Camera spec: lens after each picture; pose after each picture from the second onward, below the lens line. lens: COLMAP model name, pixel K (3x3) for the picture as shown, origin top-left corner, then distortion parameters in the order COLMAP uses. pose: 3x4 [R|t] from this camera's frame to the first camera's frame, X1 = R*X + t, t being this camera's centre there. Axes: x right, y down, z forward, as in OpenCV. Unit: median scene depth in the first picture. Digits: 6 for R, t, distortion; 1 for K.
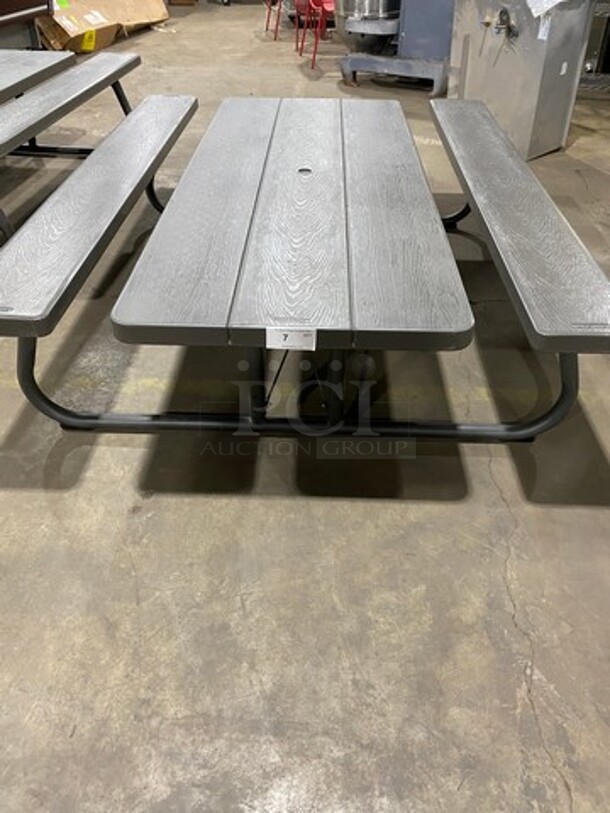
lens RADIAL K [[617.0, 0, 303.7], [0, 617.0, 389.6], [0, 0, 1]] dist [0.059958, -0.100025]
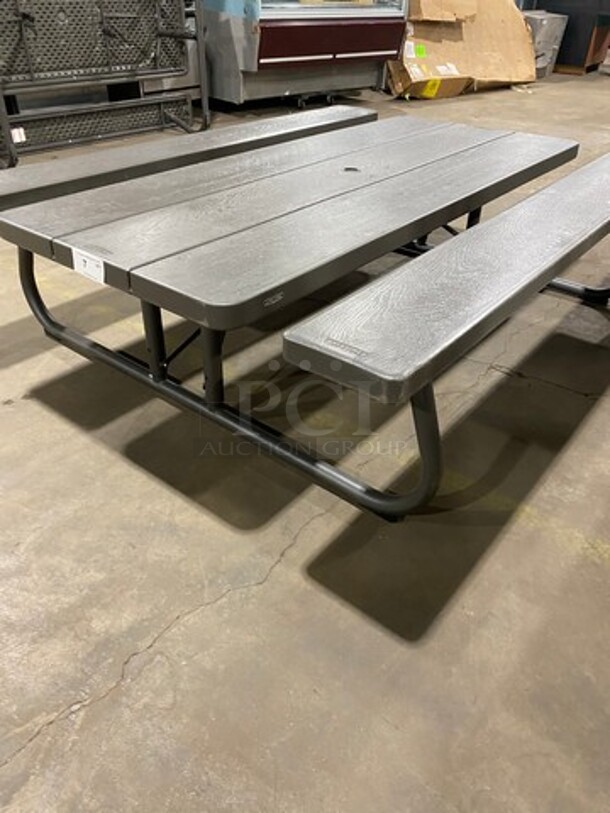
lens RADIAL K [[636.1, 0, 304.0], [0, 636.1, 364.5], [0, 0, 1]] dist [-0.002812, -0.005901]
pose [[0.796474, 0.311017, -0.518553, 0.664328], [-0.381081, 0.924018, -0.031118, -0.029305], [0.469474, 0.222396, 0.854479, 0.261518]]
